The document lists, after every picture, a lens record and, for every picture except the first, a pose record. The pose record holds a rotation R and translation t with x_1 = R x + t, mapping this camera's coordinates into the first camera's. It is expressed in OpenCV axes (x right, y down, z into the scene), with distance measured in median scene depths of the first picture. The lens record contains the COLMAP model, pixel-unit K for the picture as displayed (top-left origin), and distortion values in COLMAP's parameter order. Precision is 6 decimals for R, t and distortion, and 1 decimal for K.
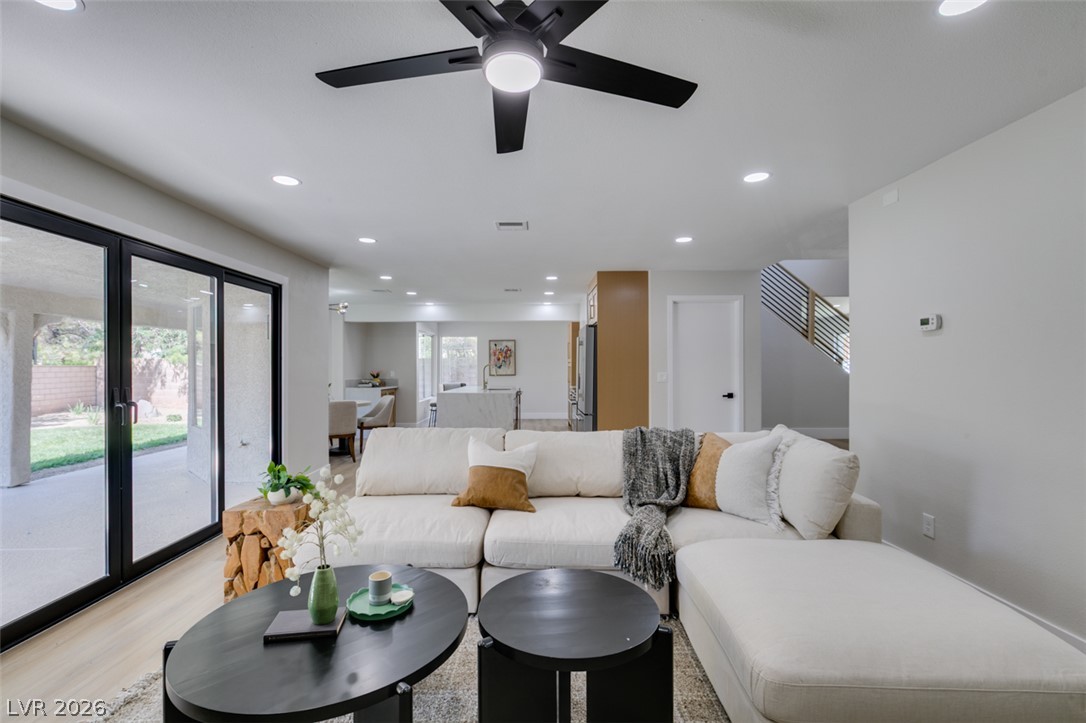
lens RADIAL K [[486.8, 0, 541.8], [0, 486.8, 364.2], [0, 0, 1]] dist [0.001838, -0.001818]
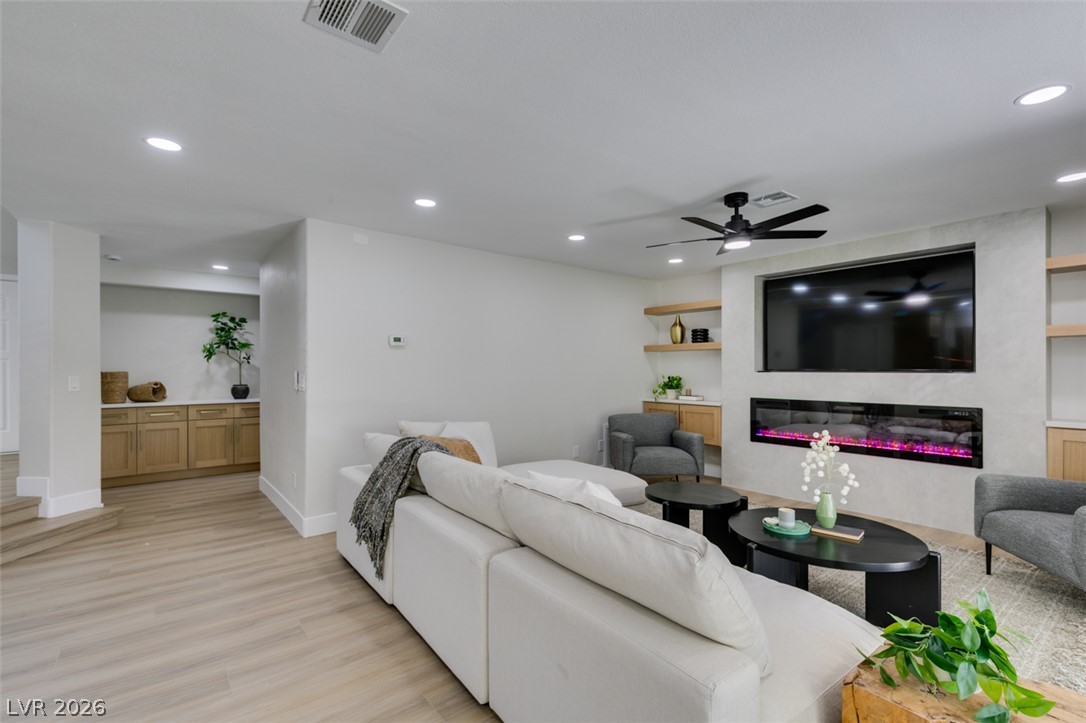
lens RADIAL K [[486.8, 0, 540.4], [0, 486.8, 368.2], [0, 0, 1]] dist [0.001838, -0.001818]
pose [[-0.610788, 0.004604, 0.791781, -0.320729], [-0.002352, 0.999968, -0.007629, 0.005195], [-0.791791, -0.006522, -0.610758, 0.763339]]
